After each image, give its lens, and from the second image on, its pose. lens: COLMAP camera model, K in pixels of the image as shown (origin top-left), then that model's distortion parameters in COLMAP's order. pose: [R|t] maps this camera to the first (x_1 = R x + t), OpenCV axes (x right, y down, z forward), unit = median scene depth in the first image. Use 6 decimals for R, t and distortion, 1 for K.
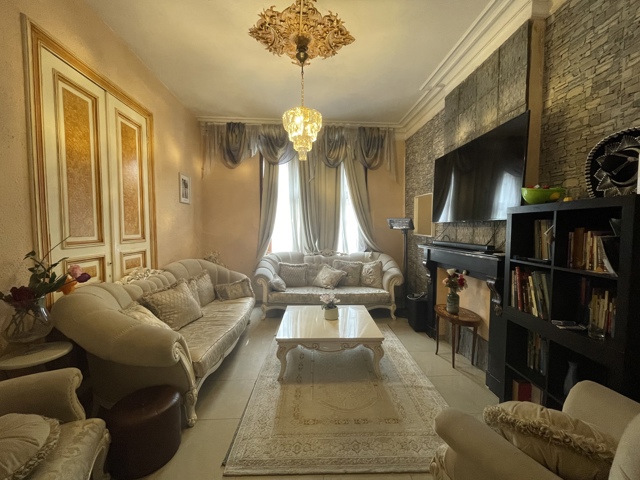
lens RADIAL K [[258.4, 0, 318.3], [0, 258.4, 240.1], [0, 0, 1]] dist [0.000302, 0.001114]
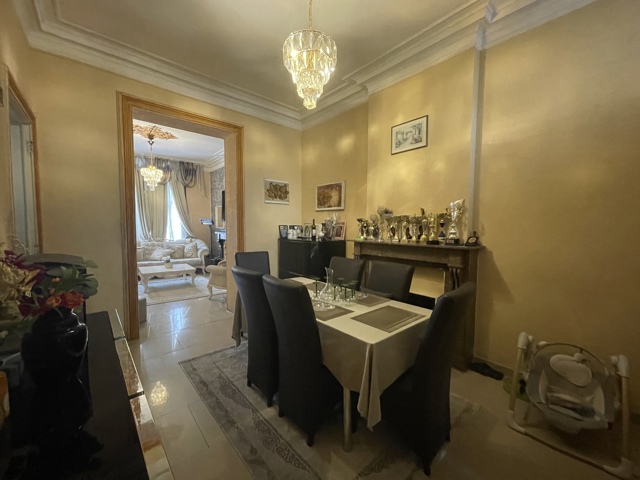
lens RADIAL K [[258.4, 0, 318.3], [0, 258.4, 238.0], [0, 0, 1]] dist [0.000302, 0.001114]
pose [[0.791904, -0.026115, 0.610087, -0.160332], [0.024414, 0.999640, 0.011100, 0.048775], [-0.610157, 0.006104, 0.792257, -0.842874]]
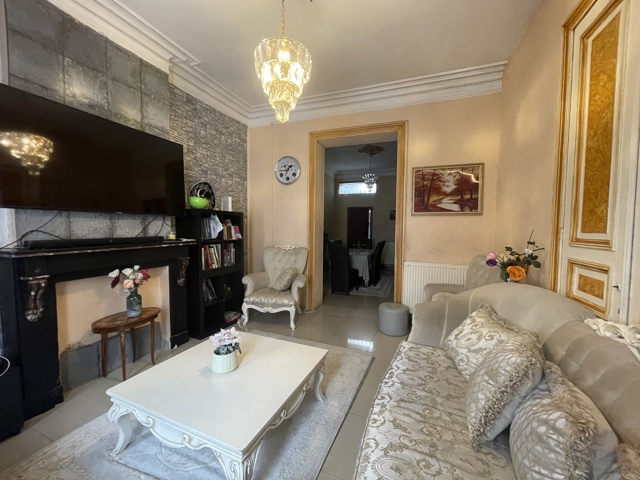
lens RADIAL K [[258.4, 0, 318.6], [0, 258.4, 239.1], [0, 0, 1]] dist [0.000302, 0.001114]
pose [[-0.907096, -0.025580, 0.420146, -0.262820], [0.013421, 0.995887, 0.089610, -0.033311], [-0.420710, 0.086924, -0.903021, 0.953713]]
